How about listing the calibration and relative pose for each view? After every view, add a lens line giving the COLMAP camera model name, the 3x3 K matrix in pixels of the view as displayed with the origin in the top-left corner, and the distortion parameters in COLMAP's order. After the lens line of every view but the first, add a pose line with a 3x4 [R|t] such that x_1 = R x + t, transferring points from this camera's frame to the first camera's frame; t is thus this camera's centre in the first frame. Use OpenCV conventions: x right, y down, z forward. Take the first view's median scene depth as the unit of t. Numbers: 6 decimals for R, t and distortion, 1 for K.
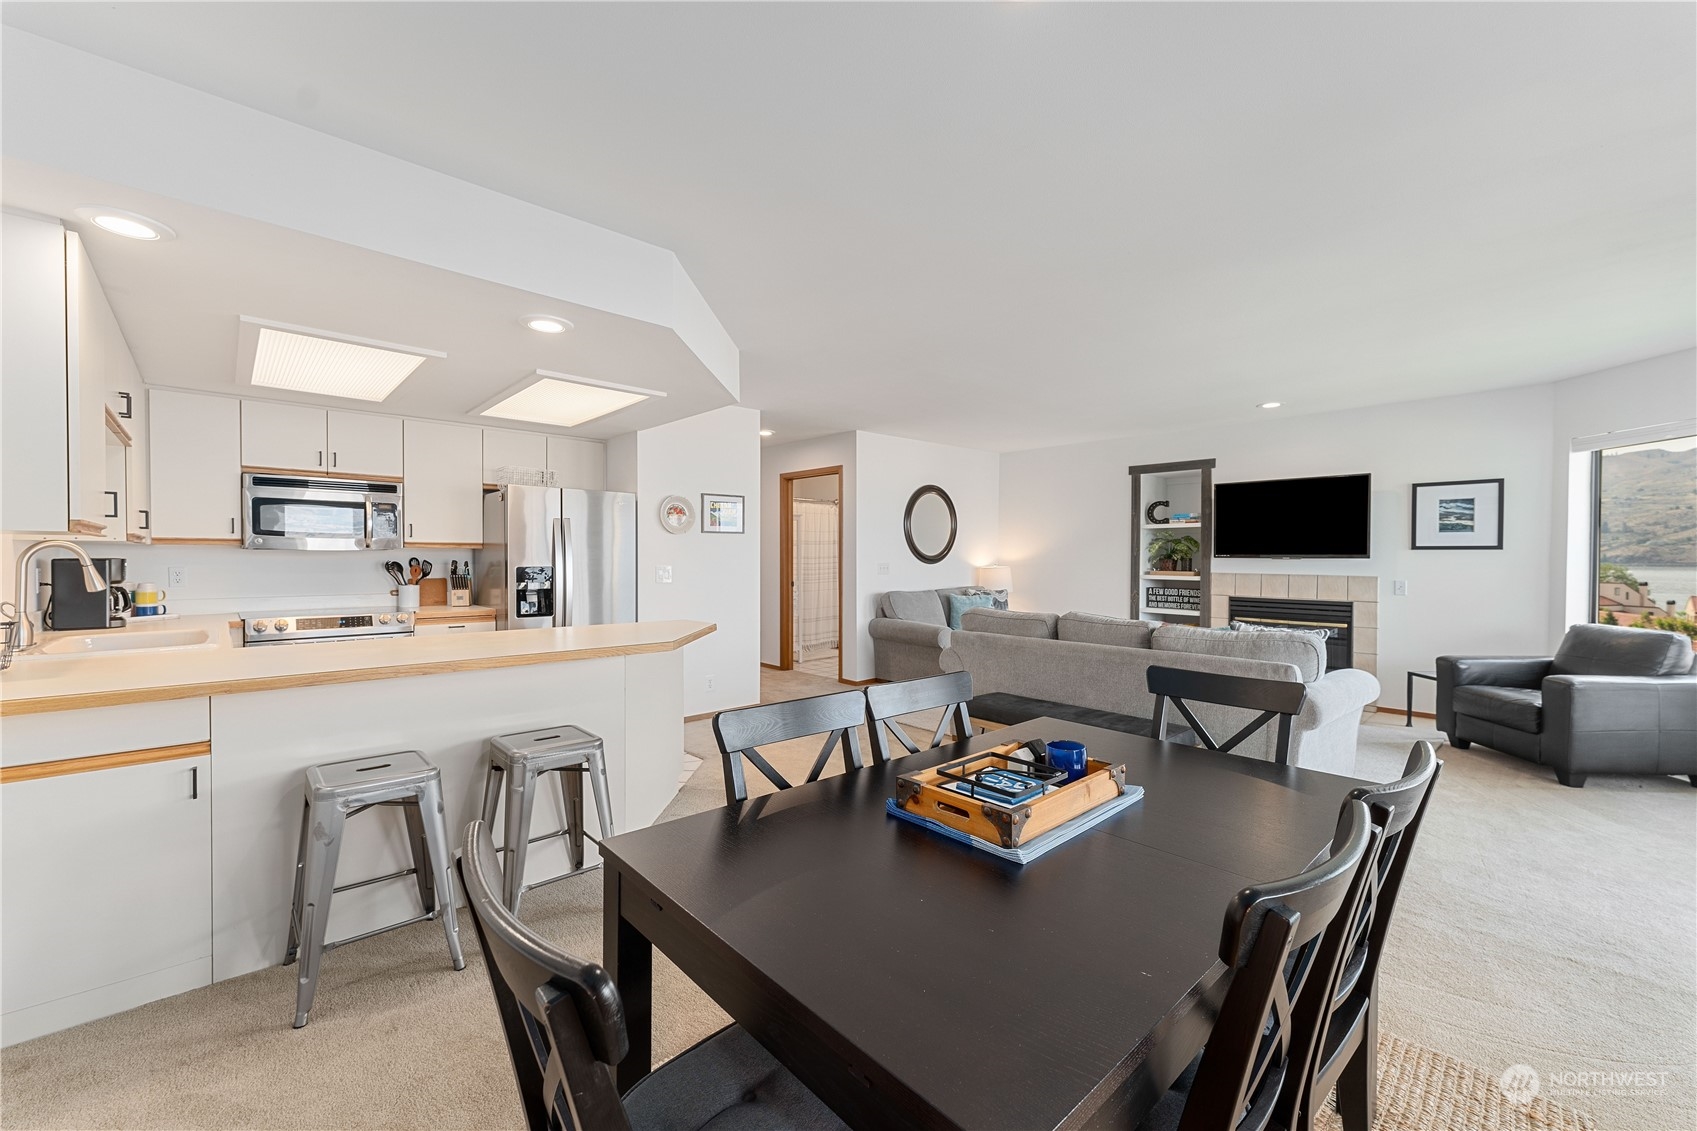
lens RADIAL K [[680.0, 0, 845.7], [0, 680.0, 566.7], [0, 0, 1]] dist [0.001538, -0.000062]
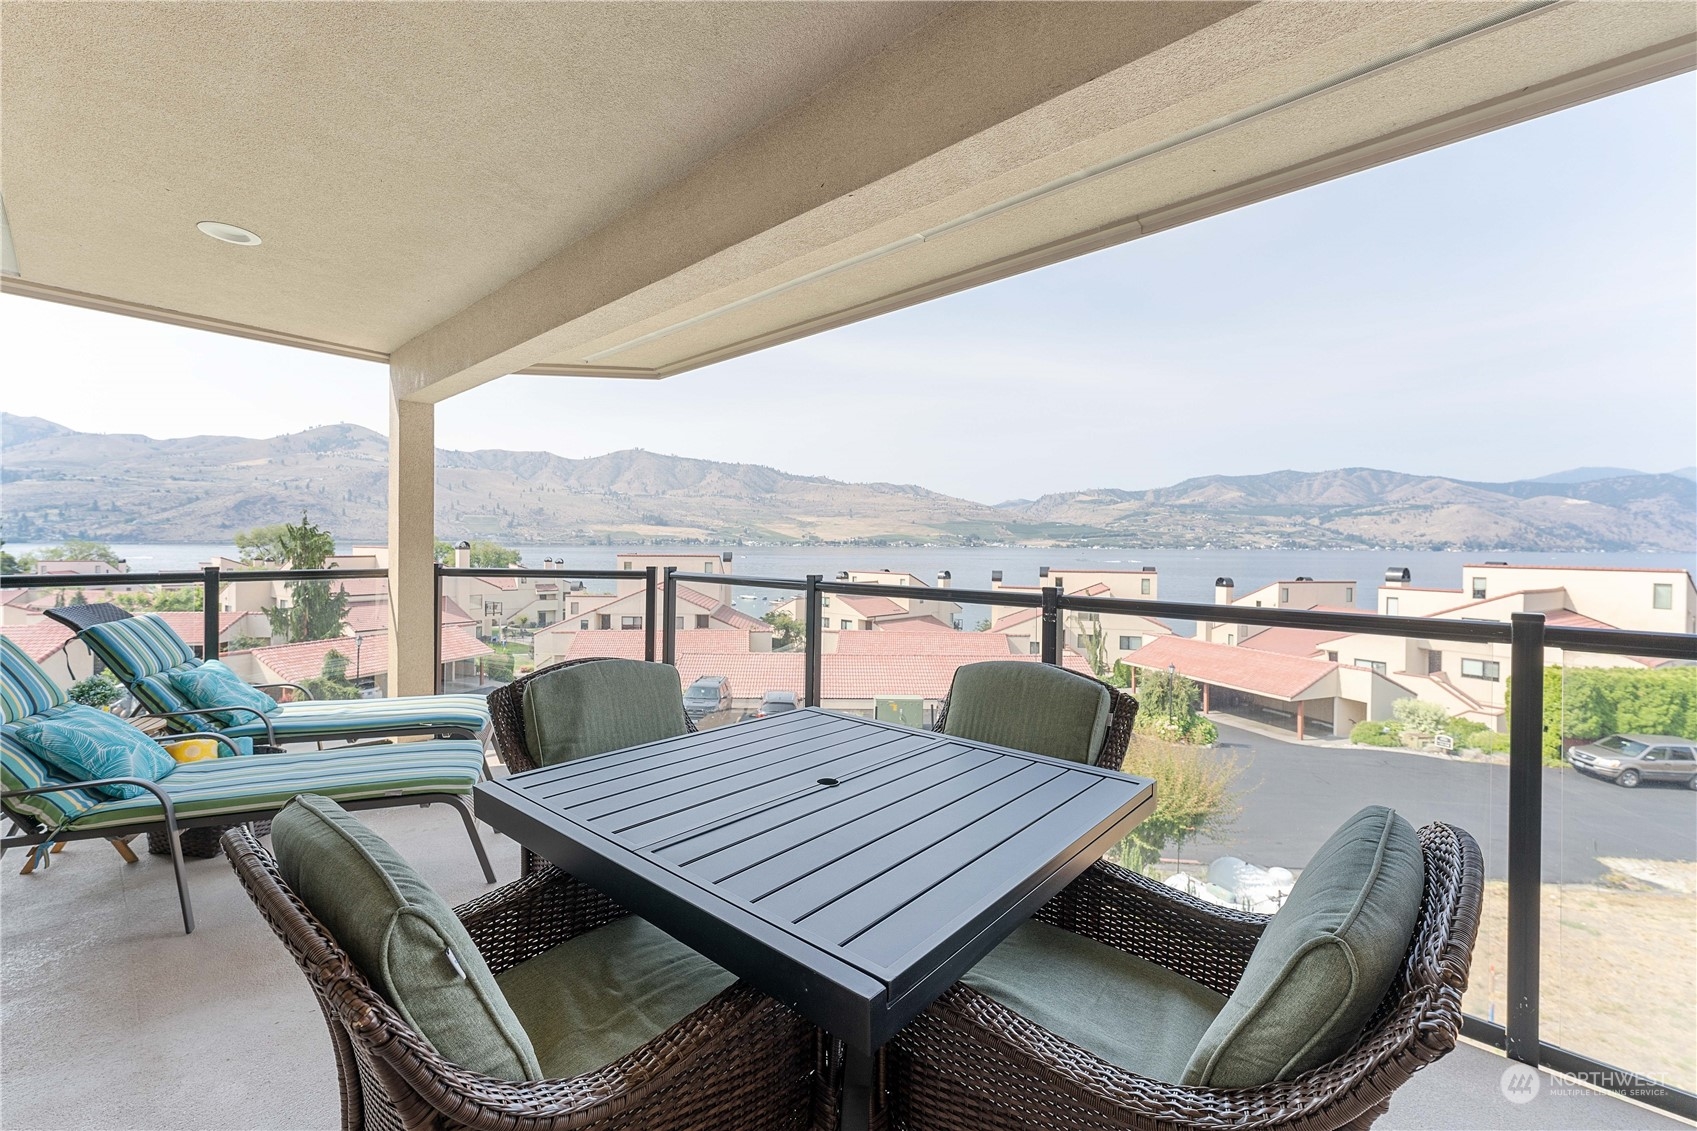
lens RADIAL K [[706.5, 0, 836.1], [0, 706.5, 545.6], [0, 0, 1]] dist [0.001859, 0.000052]
pose [[-0.075970, -0.008482, 0.997074, 0.338127], [0.007844, 0.999928, 0.009104, 0.001864], [-0.997079, 0.008513, -0.075898, -0.114714]]
